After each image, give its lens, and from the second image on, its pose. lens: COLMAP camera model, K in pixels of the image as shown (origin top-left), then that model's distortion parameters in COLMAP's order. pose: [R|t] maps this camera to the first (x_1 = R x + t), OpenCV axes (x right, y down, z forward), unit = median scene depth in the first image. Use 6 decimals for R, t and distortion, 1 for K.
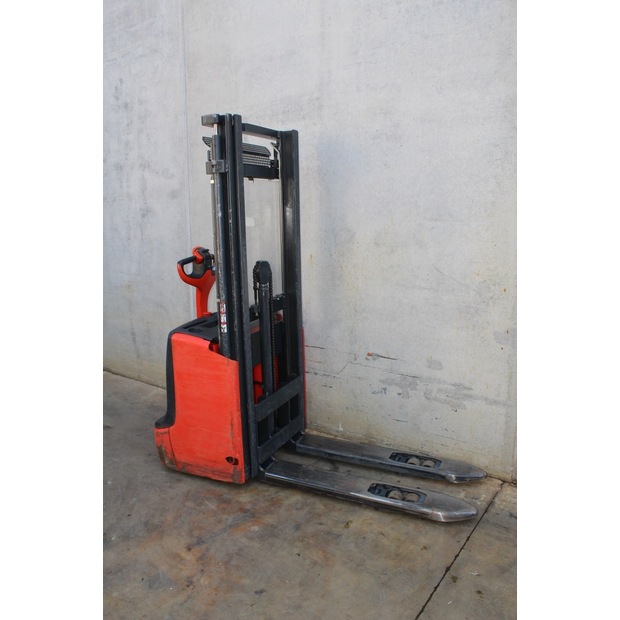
lens RADIAL K [[513.8, 0, 308.2], [0, 513.8, 313.4], [0, 0, 1]] dist [-0.142207, 0.114340]
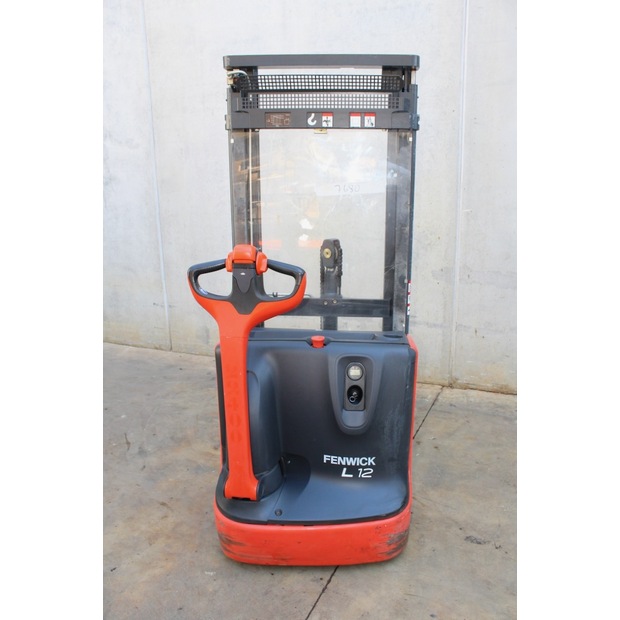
lens RADIAL K [[513.8, 0, 345.4], [0, 513.8, 321.1], [0, 0, 1]] dist [-0.142207, 0.114340]
pose [[0.973749, -0.060879, 0.219333, -0.141742], [0.043553, 0.995599, 0.082983, 0.046083], [-0.223420, -0.071252, 0.972114, -0.233922]]
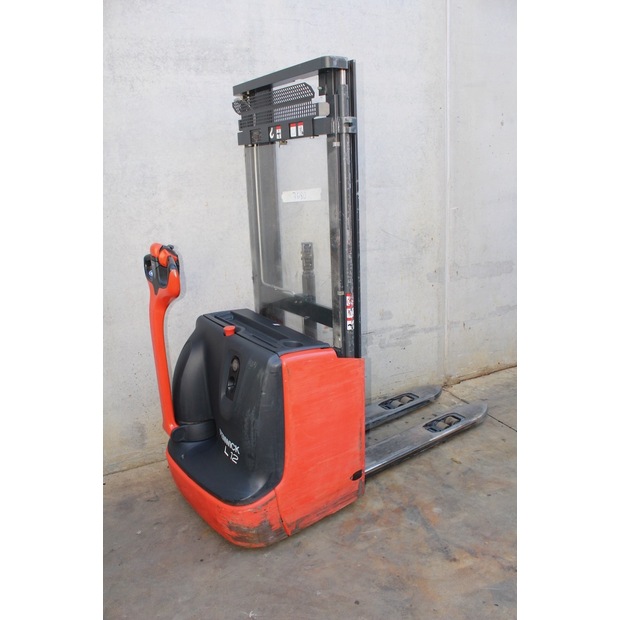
lens RADIAL K [[513.8, 0, 312.2], [0, 513.8, 313.3], [0, 0, 1]] dist [-0.142207, 0.114340]
pose [[0.490886, -0.242919, 0.836673, -0.823912], [0.207531, 0.965302, 0.158504, -0.124236], [-0.846146, 0.095828, 0.524266, 0.576440]]
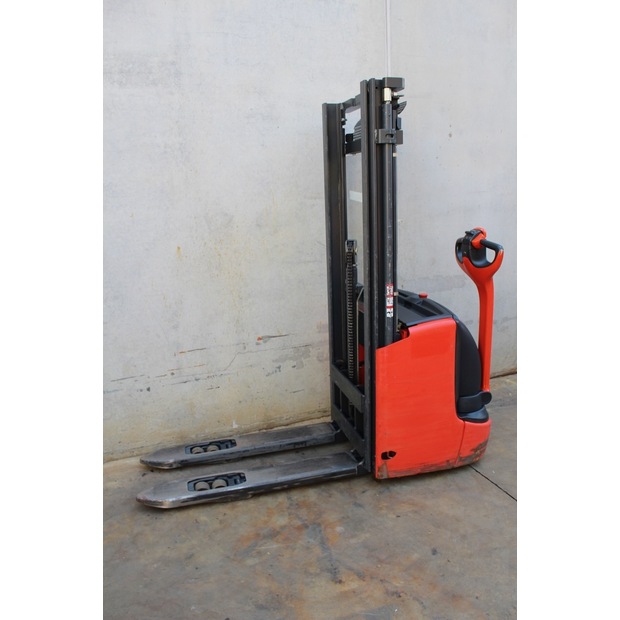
lens RADIAL K [[513.8, 0, 310.8], [0, 513.8, 313.8], [0, 0, 1]] dist [-0.142207, 0.114340]
pose [[0.527917, -0.216832, 0.821150, -0.721584], [0.191793, 0.972321, 0.133447, -0.090768], [-0.827356, 0.087042, 0.554892, 0.421970]]
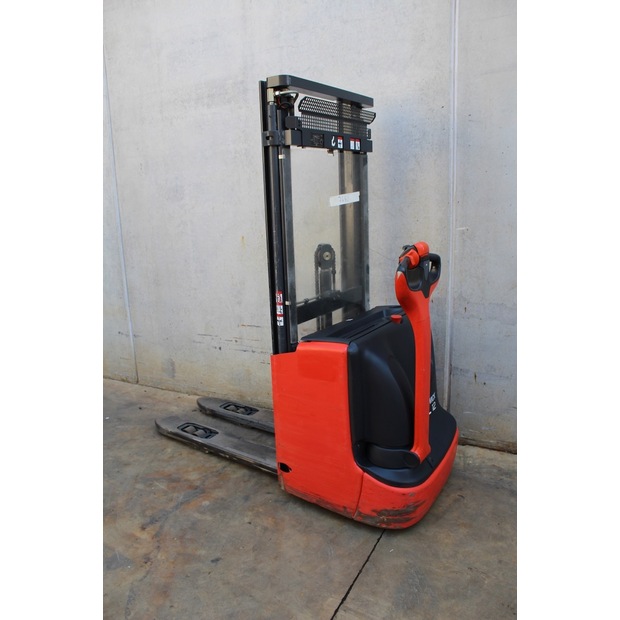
lens RADIAL K [[513.8, 0, 304.2], [0, 513.8, 312.5], [0, 0, 1]] dist [-0.142207, 0.114340]
pose [[0.990769, -0.056721, 0.123120, -0.008518], [0.051825, 0.997746, 0.042619, 0.000293], [-0.125260, -0.035844, 0.991476, -0.038746]]
